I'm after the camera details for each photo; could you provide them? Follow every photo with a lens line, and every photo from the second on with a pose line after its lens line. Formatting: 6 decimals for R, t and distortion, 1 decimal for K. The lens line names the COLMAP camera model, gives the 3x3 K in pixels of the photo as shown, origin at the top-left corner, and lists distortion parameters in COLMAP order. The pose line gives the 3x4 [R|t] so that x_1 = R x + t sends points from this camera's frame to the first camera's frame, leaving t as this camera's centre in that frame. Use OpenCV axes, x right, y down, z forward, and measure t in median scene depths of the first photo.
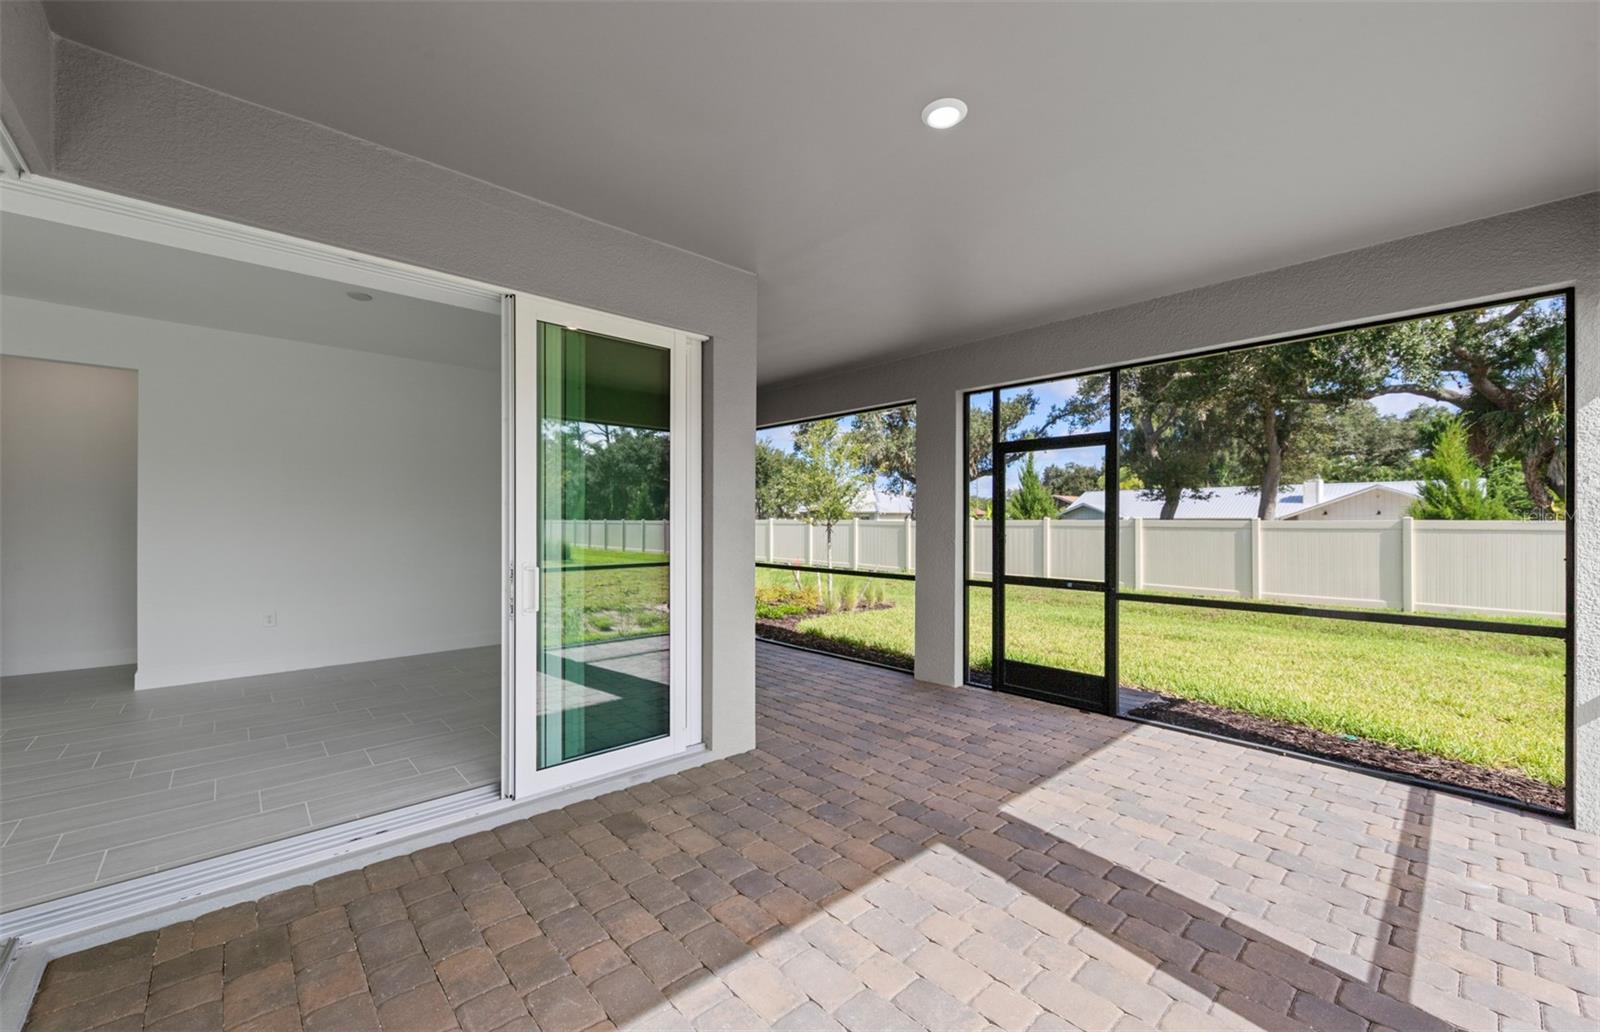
lens RADIAL K [[632.2, 0, 800.0], [0, 632.2, 516.0], [0, 0, 1]] dist [0.001476, 0.000084]
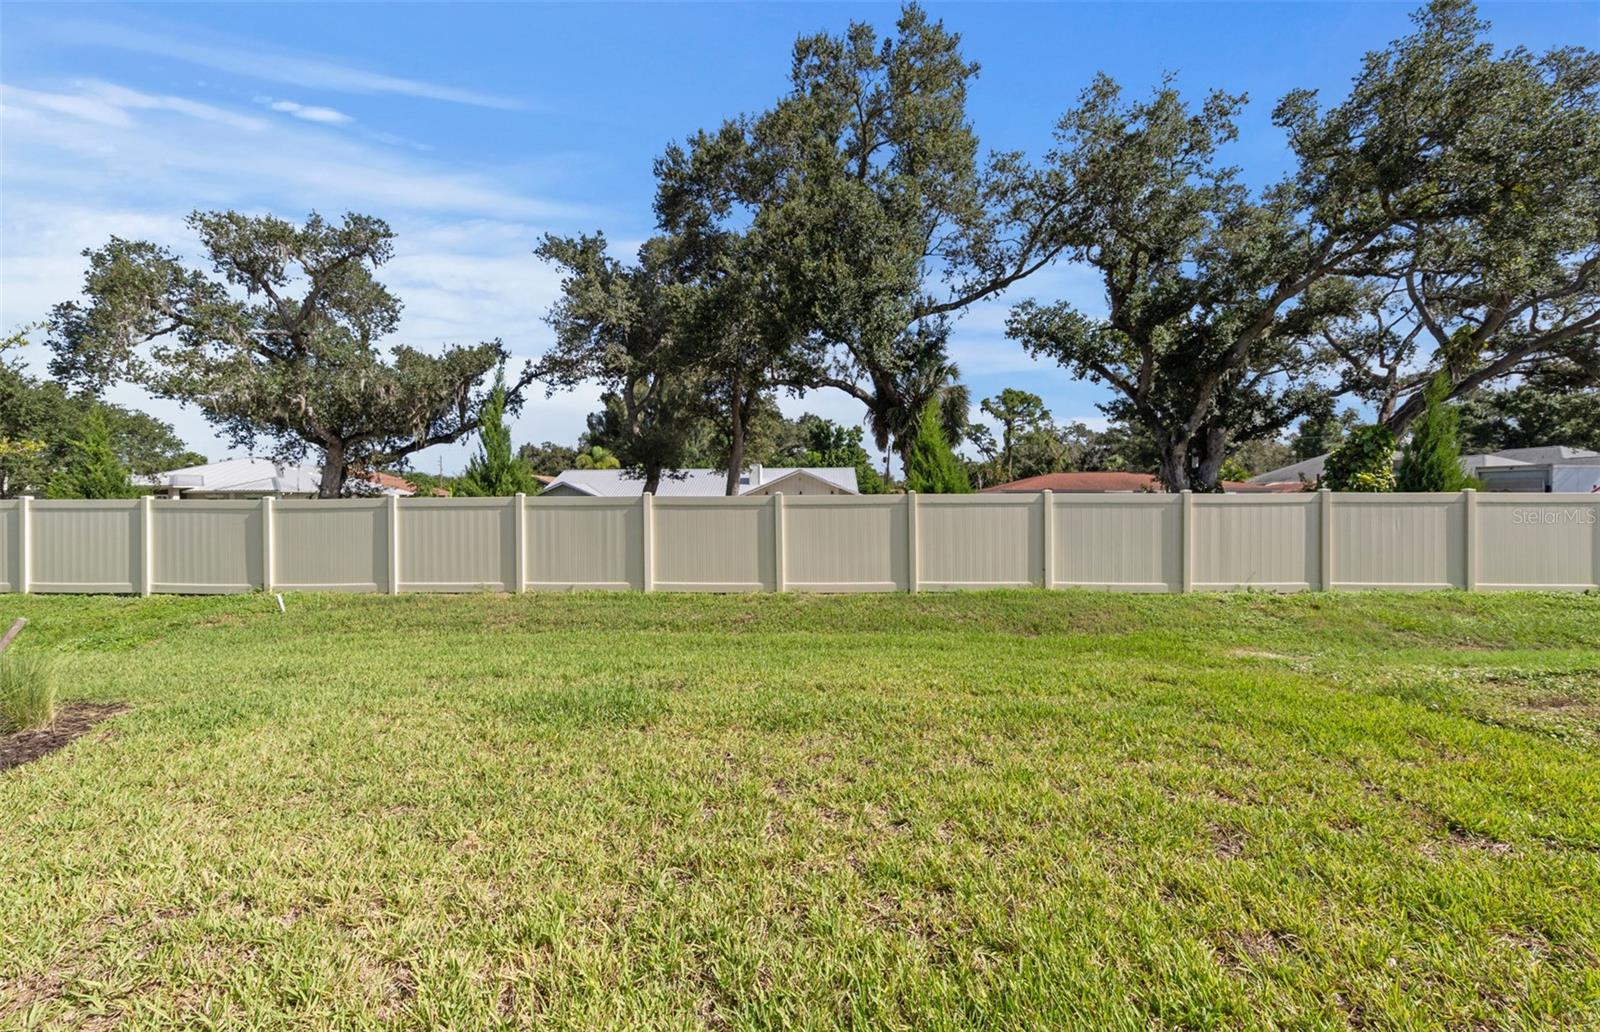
lens RADIAL K [[632.2, 0, 800.0], [0, 632.2, 516.0], [0, 0, 1]] dist [0.001476, 0.000084]
pose [[0.707693, -0.023011, 0.706145, 0.065288], [0.002554, 0.999546, 0.030012, 0.003743], [-0.706516, -0.019436, 0.707431, 0.163854]]
